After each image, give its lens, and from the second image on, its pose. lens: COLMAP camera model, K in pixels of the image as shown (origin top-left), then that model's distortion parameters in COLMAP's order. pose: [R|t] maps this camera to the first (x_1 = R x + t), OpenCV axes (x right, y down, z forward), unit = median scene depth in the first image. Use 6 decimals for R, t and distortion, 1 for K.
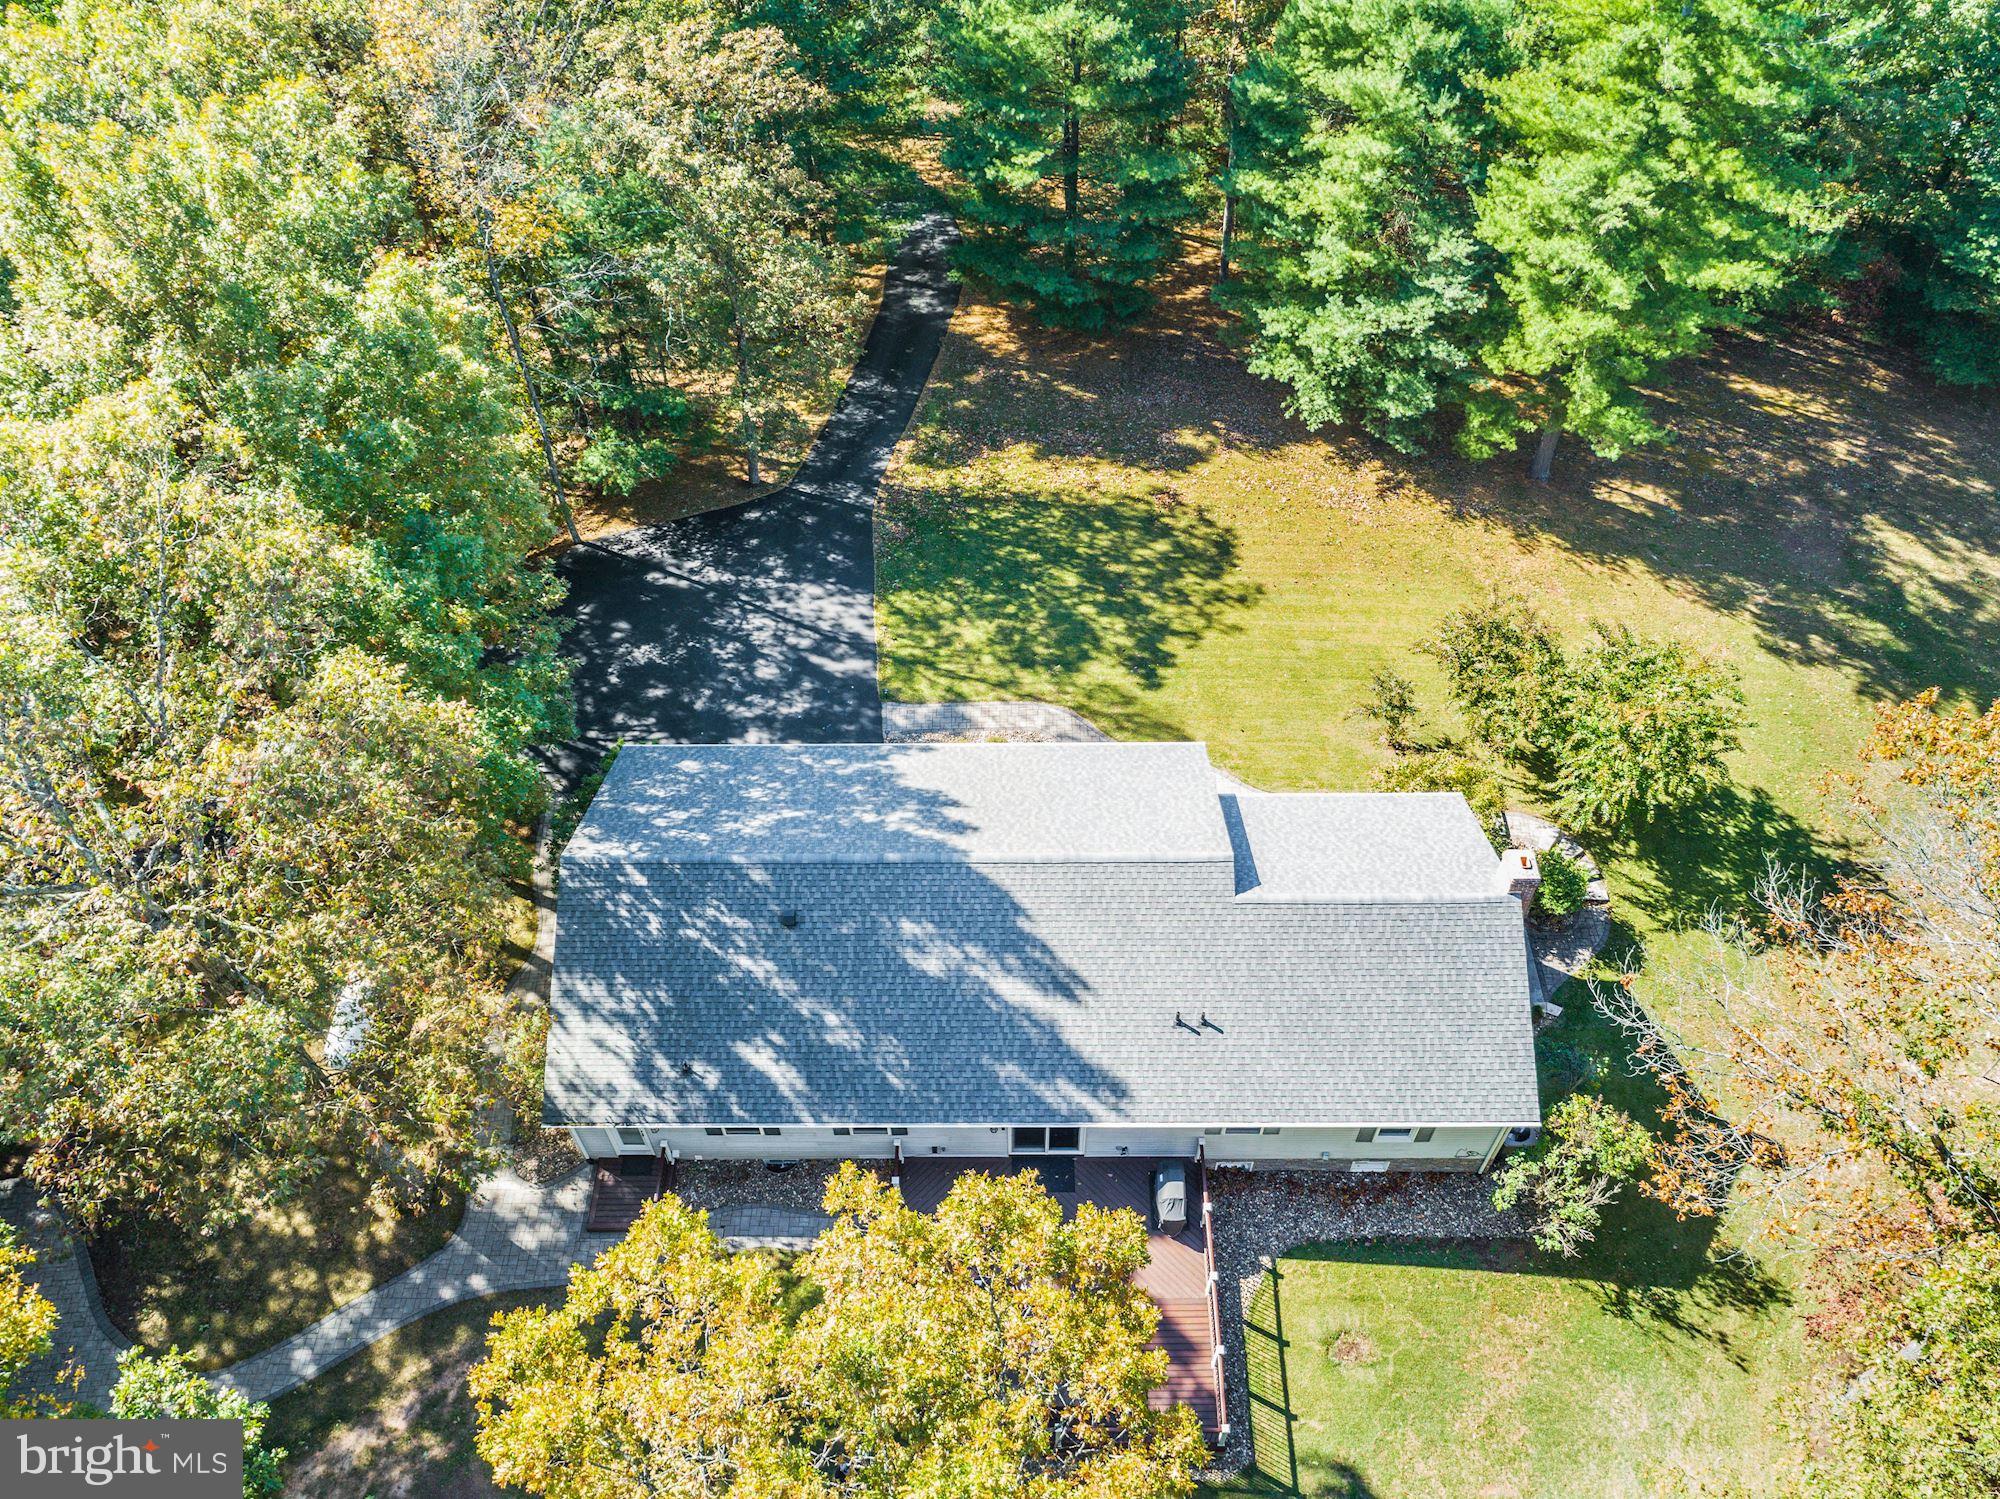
lens RADIAL K [[1476.7, 0, 976.2], [0, 1476.7, 745.5], [0, 0, 1]] dist [-0.026250, 0.000504]
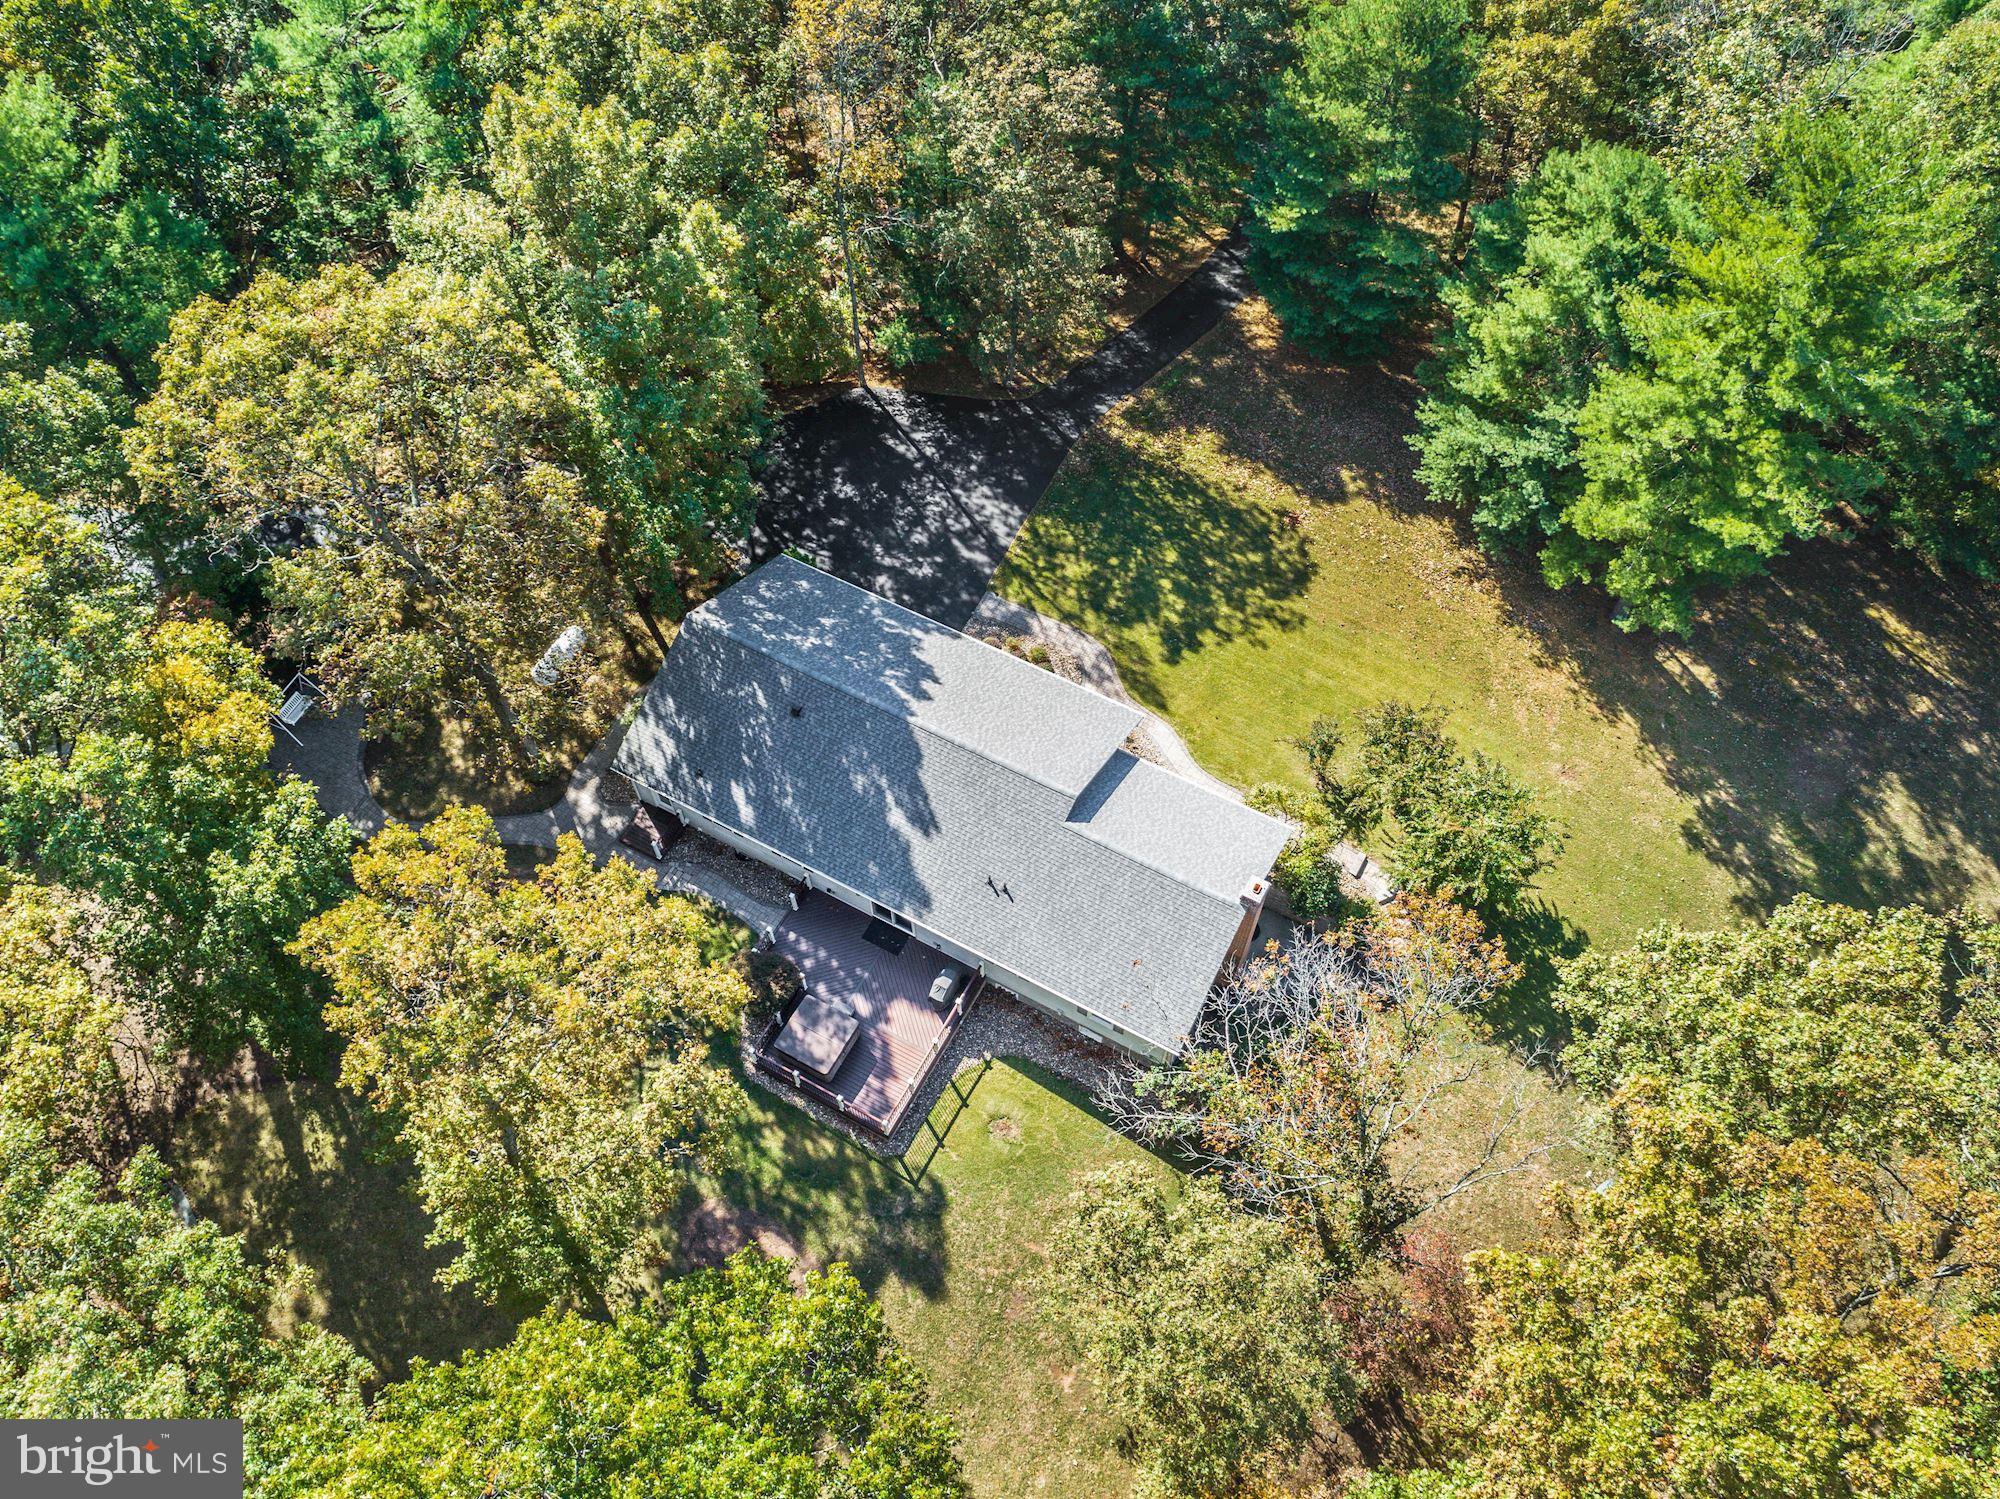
lens RADIAL K [[1476.7, 0, 976.2], [0, 1476.7, 745.5], [0, 0, 1]] dist [-0.026250, 0.000504]
pose [[0.885852, 0.401924, -0.231781, 0.282562], [-0.367996, 0.912906, 0.176583, -0.130299], [0.282568, -0.071132, 0.956606, -0.270485]]
